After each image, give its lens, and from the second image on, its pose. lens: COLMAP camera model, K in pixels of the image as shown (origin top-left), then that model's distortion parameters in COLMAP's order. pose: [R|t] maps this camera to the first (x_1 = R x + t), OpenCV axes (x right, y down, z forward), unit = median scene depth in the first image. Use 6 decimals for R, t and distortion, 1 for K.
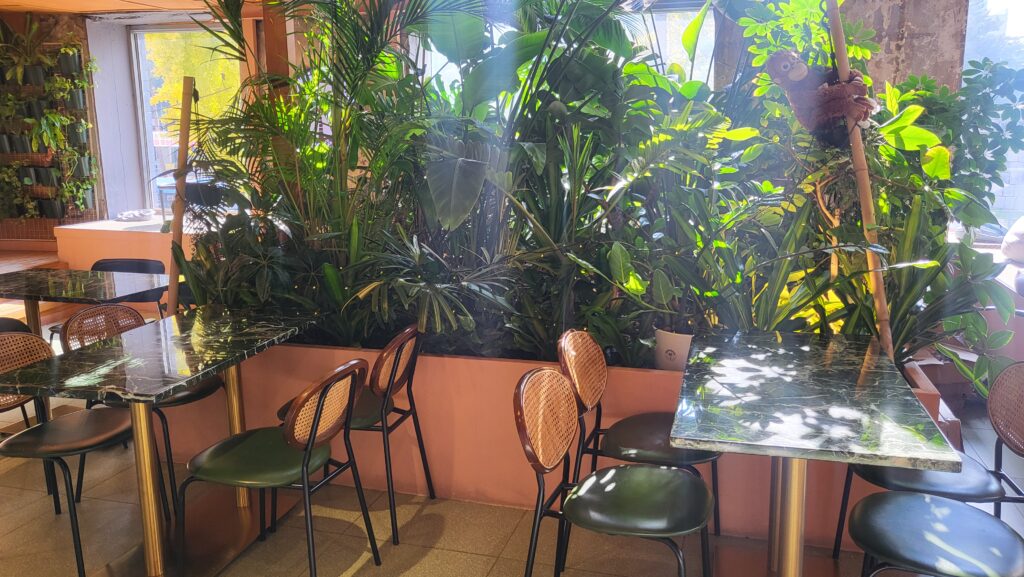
lens RADIAL K [[790.9, 0, 498.5], [0, 790.9, 276.3], [0, 0, 1]] dist [-0.042544, 0.098268]
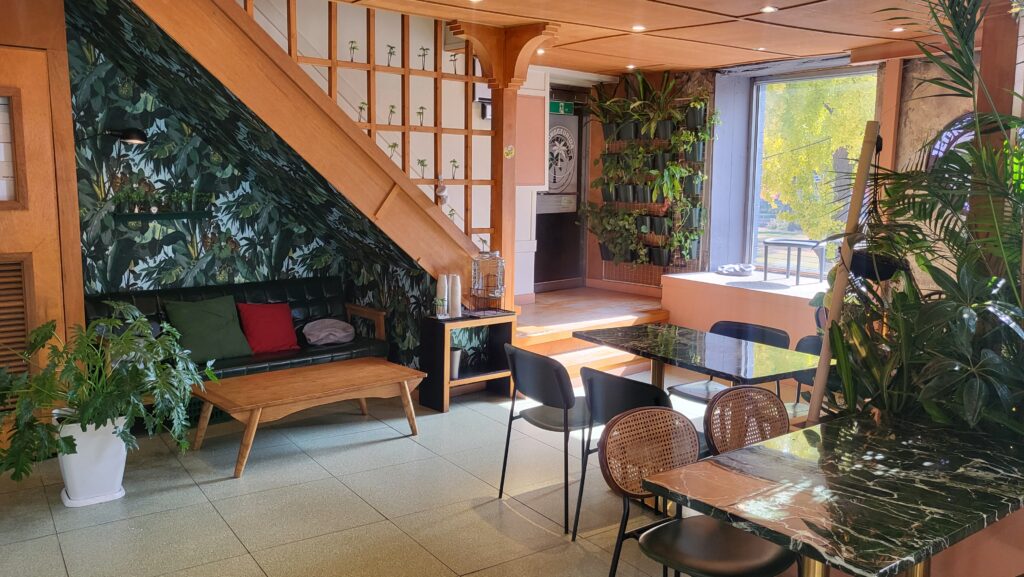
lens RADIAL K [[790.9, 0, 498.5], [0, 790.9, 276.3], [0, 0, 1]] dist [-0.042544, 0.098268]
pose [[0.773872, 0.094074, -0.626316, -0.082442], [-0.134757, 0.990721, -0.017696, -0.013587], [0.618840, 0.098095, 0.779368, 0.067933]]
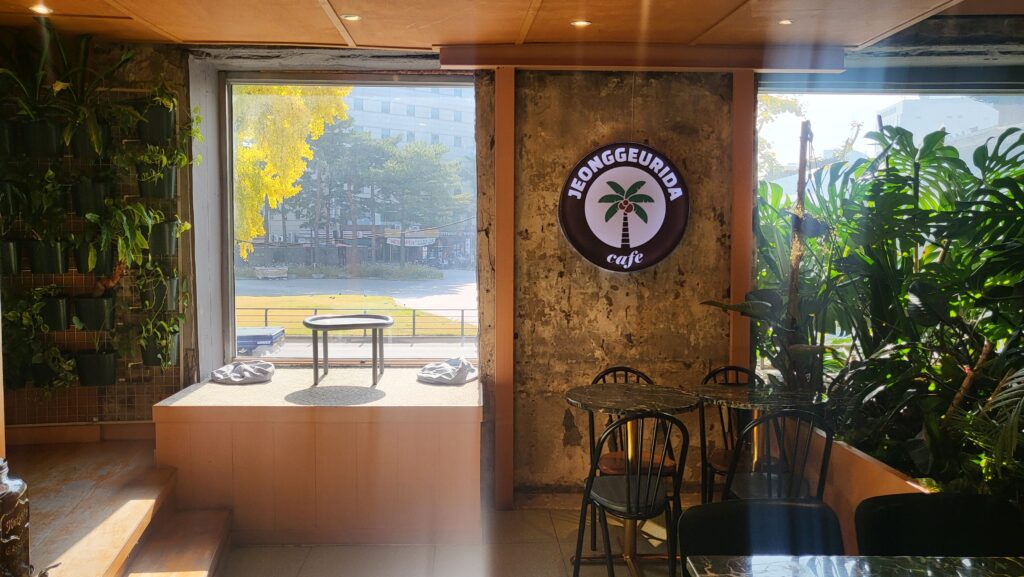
lens RADIAL K [[790.9, 0, 498.5], [0, 790.9, 276.3], [0, 0, 1]] dist [-0.042544, 0.098268]
pose [[0.947154, -0.011036, 0.320590, -0.488475], [0.052219, 0.991381, -0.120150, -0.070582], [-0.316501, 0.130542, 0.939567, 0.374710]]
